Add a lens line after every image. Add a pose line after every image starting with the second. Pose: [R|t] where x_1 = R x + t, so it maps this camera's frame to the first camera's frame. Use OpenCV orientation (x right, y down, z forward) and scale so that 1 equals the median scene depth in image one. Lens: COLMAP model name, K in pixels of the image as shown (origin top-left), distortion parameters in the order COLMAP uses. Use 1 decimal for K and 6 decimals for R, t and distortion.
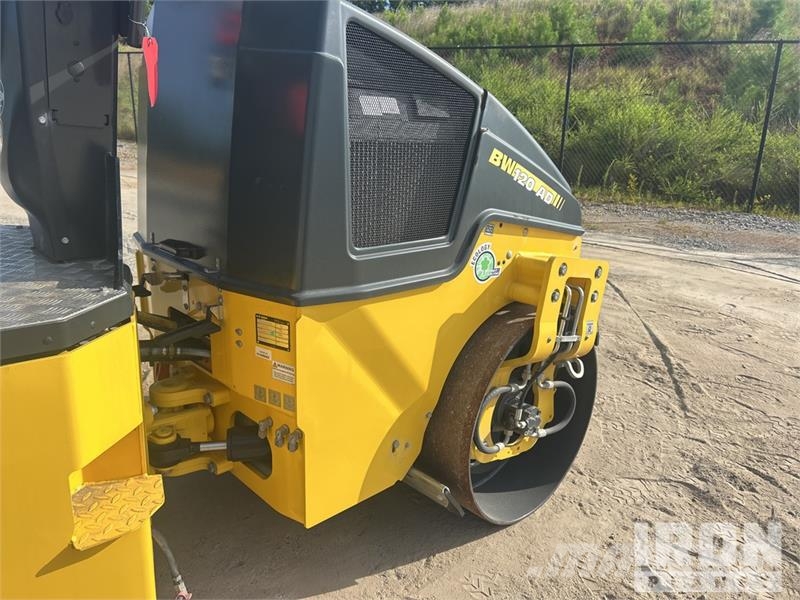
lens RADIAL K [[601.6, 0, 403.1], [0, 601.6, 318.2], [0, 0, 1]] dist [0.062950, -0.065943]
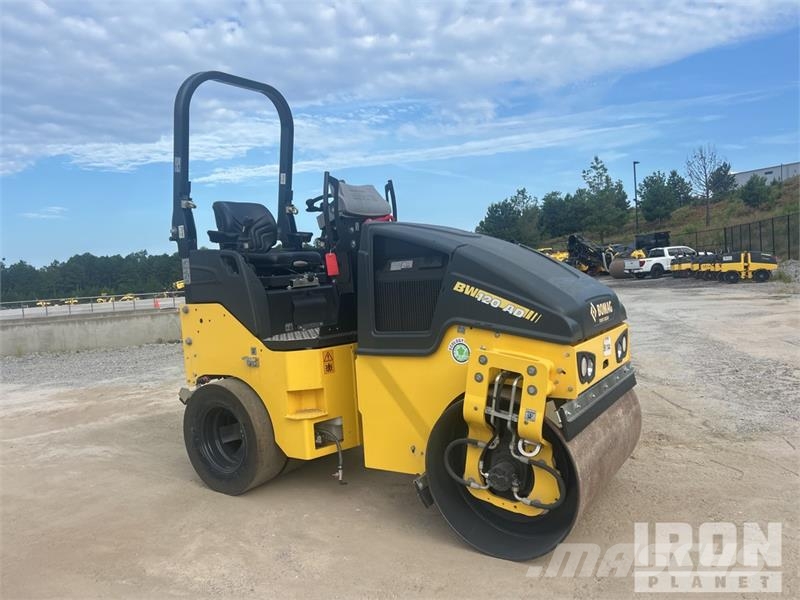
lens RADIAL K [[601.6, 0, 413.8], [0, 601.6, 292.7], [0, 0, 1]] dist [0.062950, -0.065943]
pose [[0.254789, -0.019448, -0.966801, 1.591983], [-0.224003, 0.971416, -0.078574, -0.085062], [0.940694, 0.236586, 0.243149, 0.446178]]
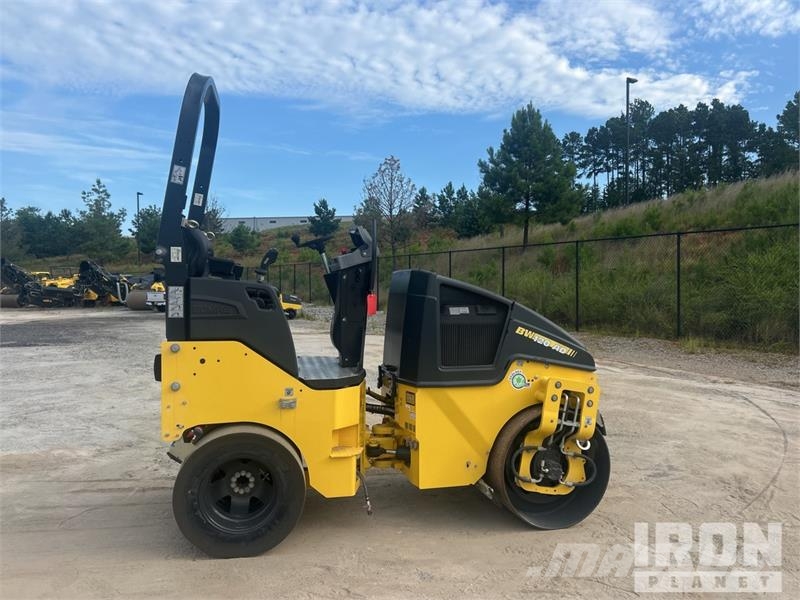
lens RADIAL K [[601.6, 0, 400.1], [0, 601.6, 300.7], [0, 0, 1]] dist [0.062950, -0.065943]
pose [[0.875024, -0.023919, -0.483488, 0.766387], [-0.119638, 0.957109, -0.263873, 0.238027], [0.469062, 0.288738, 0.834632, -0.974836]]
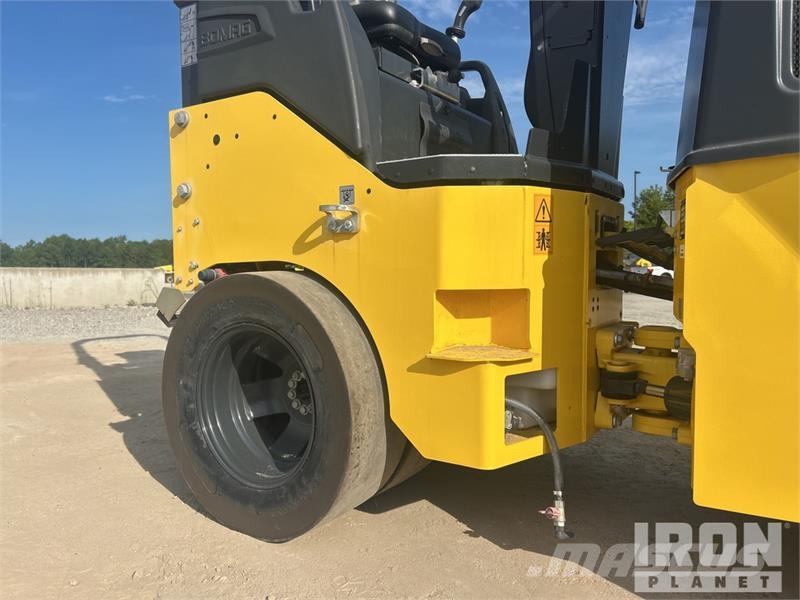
lens RADIAL K [[601.6, 0, 403.5], [0, 601.6, 298.7], [0, 0, 1]] dist [0.062950, -0.065943]
pose [[0.272422, -0.001866, -0.962176, 0.358378], [-0.281011, 0.956245, -0.081417, 0.234028], [0.920228, 0.292562, 0.259978, 0.381437]]
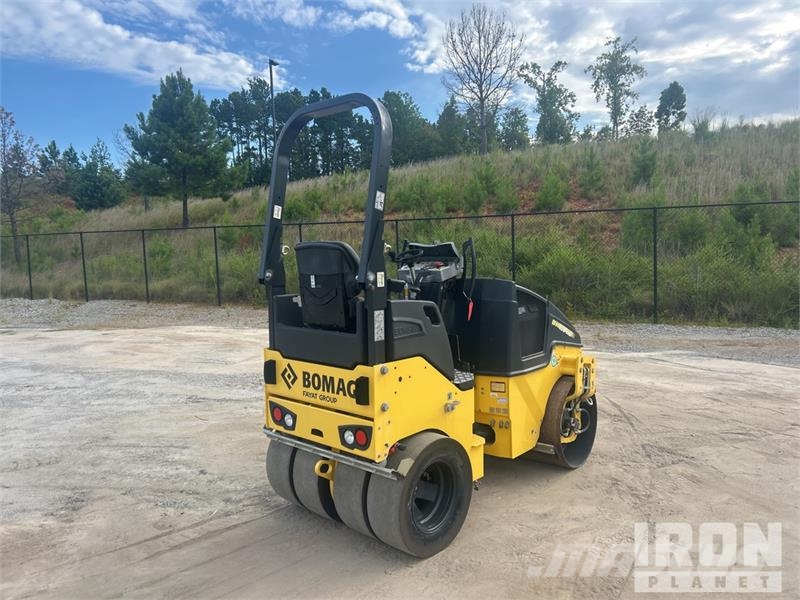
lens RADIAL K [[601.6, 0, 398.2], [0, 601.6, 299.4], [0, 0, 1]] dist [0.062950, -0.065943]
pose [[0.992437, -0.068996, 0.101528, -0.782755], [0.090855, 0.969042, -0.229571, 0.195838], [-0.082545, 0.237059, 0.967982, -1.567000]]
